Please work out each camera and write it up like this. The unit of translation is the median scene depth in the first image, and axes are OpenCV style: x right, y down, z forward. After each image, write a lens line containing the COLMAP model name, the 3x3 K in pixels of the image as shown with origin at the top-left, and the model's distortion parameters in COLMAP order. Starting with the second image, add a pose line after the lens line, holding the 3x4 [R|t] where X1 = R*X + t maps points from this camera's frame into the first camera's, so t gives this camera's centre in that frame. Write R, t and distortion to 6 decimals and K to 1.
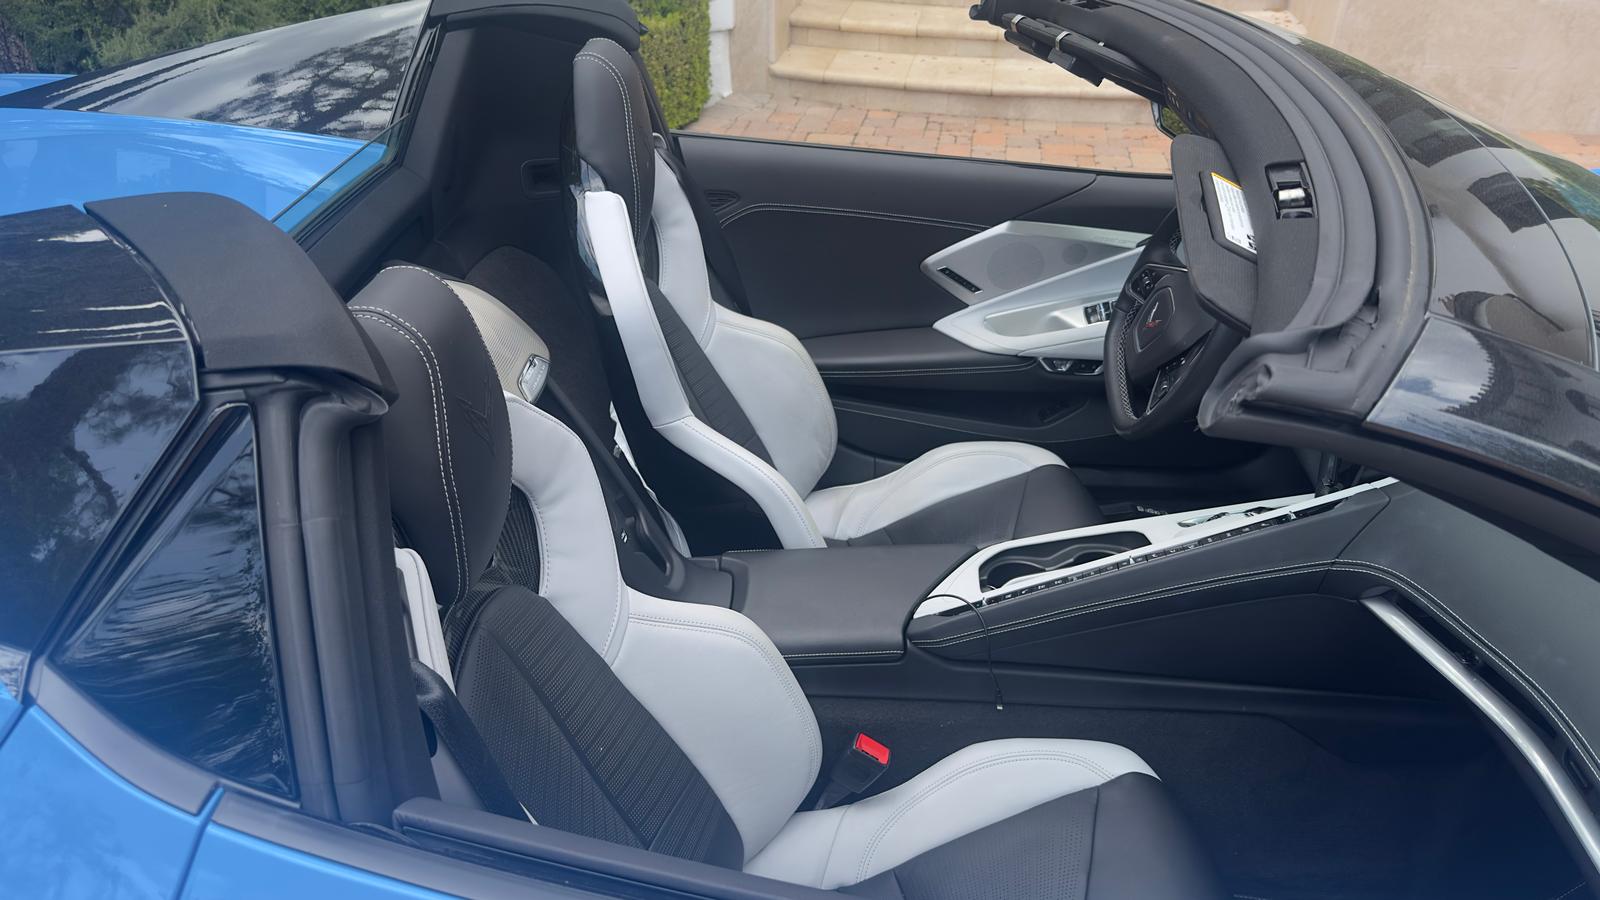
lens RADIAL K [[1120.4, 0, 793.8], [0, 1120.4, 474.7], [0, 0, 1]] dist [0.068947, -0.086720]
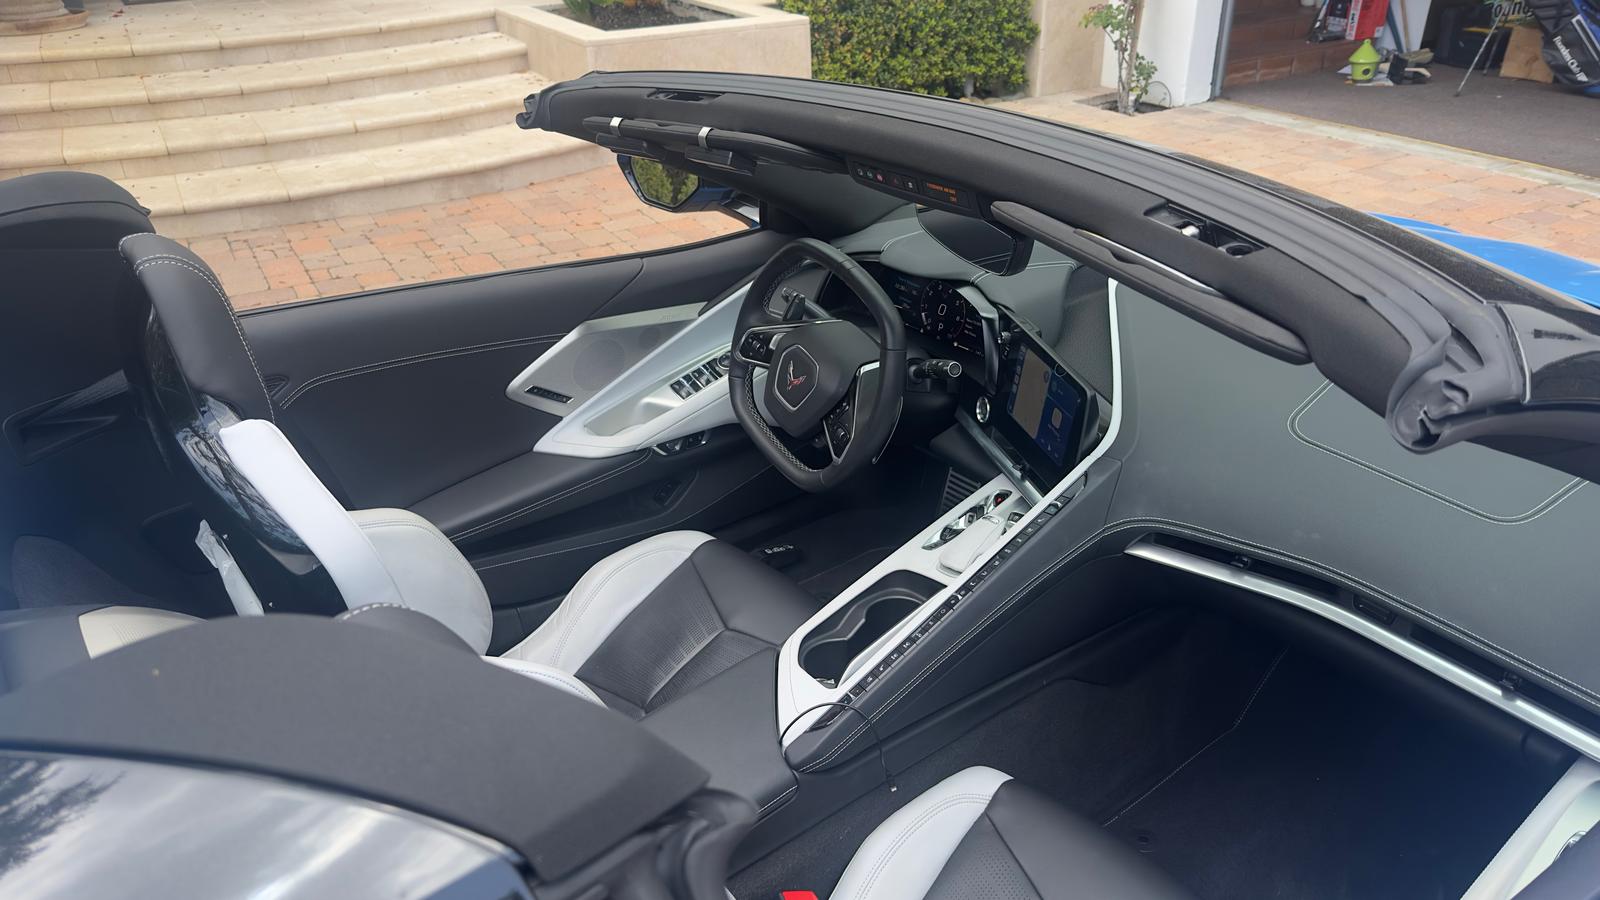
lens RADIAL K [[1125.0, 0, 773.8], [0, 1125.0, 489.6], [0, 0, 1]] dist [0.021799, -0.026865]
pose [[0.787235, -0.333823, 0.518481, -0.220233], [0.354724, 0.932909, 0.062057, -0.091415], [-0.504412, 0.135064, 0.852834, 0.112847]]
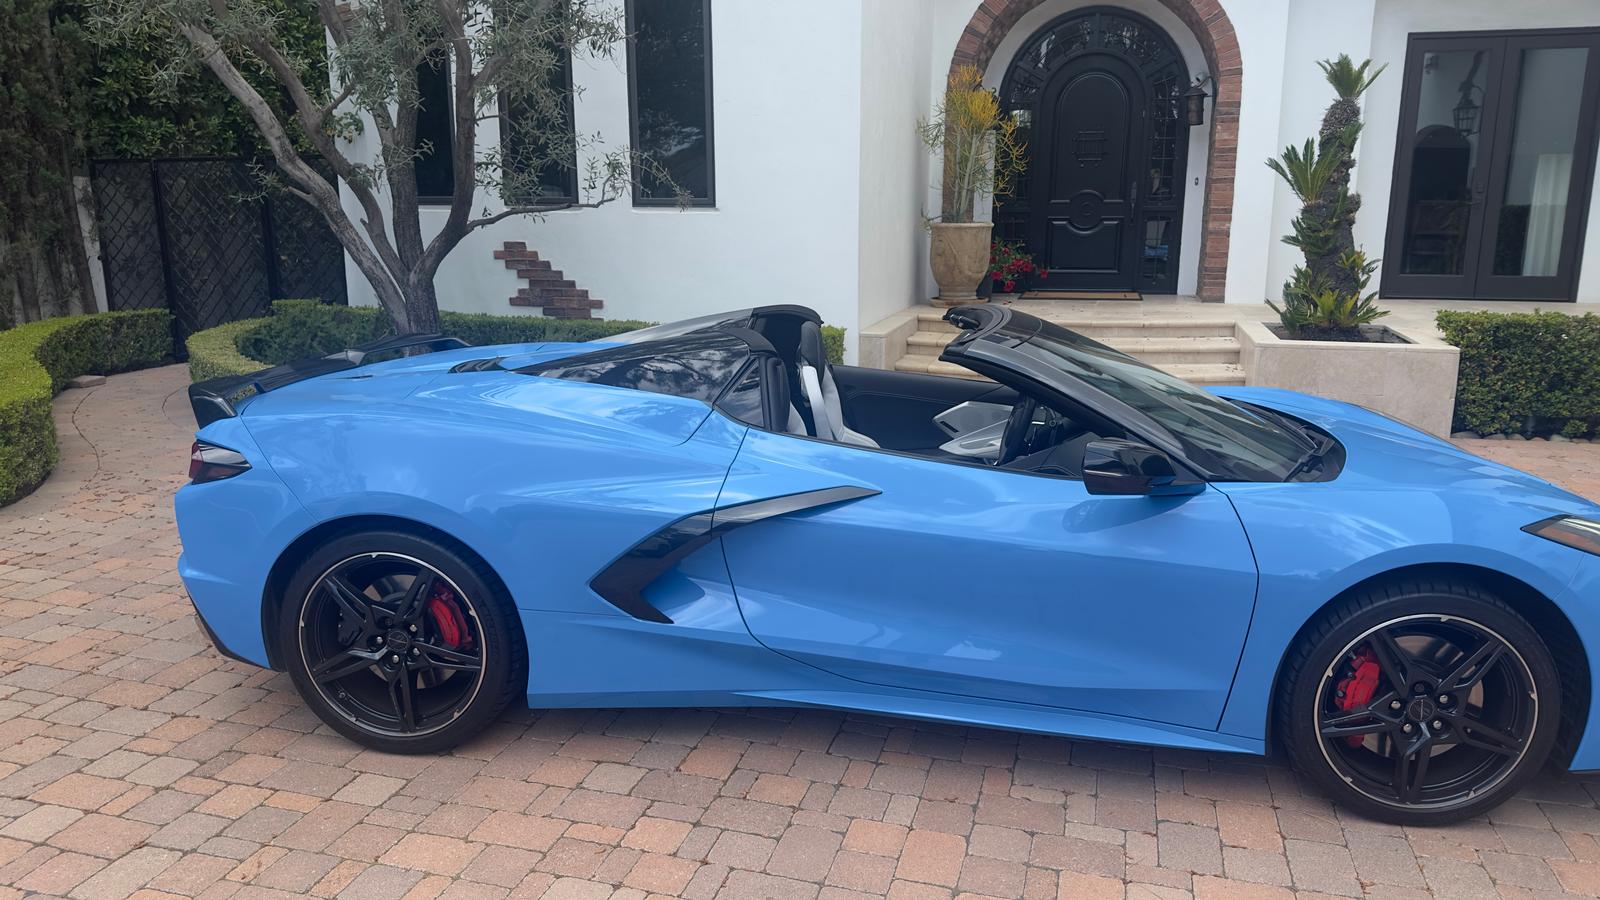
lens RADIAL K [[1120.4, 0, 793.8], [0, 1120.4, 474.7], [0, 0, 1]] dist [0.068947, -0.086720]
pose [[0.993594, 0.021322, -0.110982, 0.087335], [-0.055509, 0.947494, -0.314919, 0.669454], [0.098440, 0.319062, 0.942608, -1.186158]]
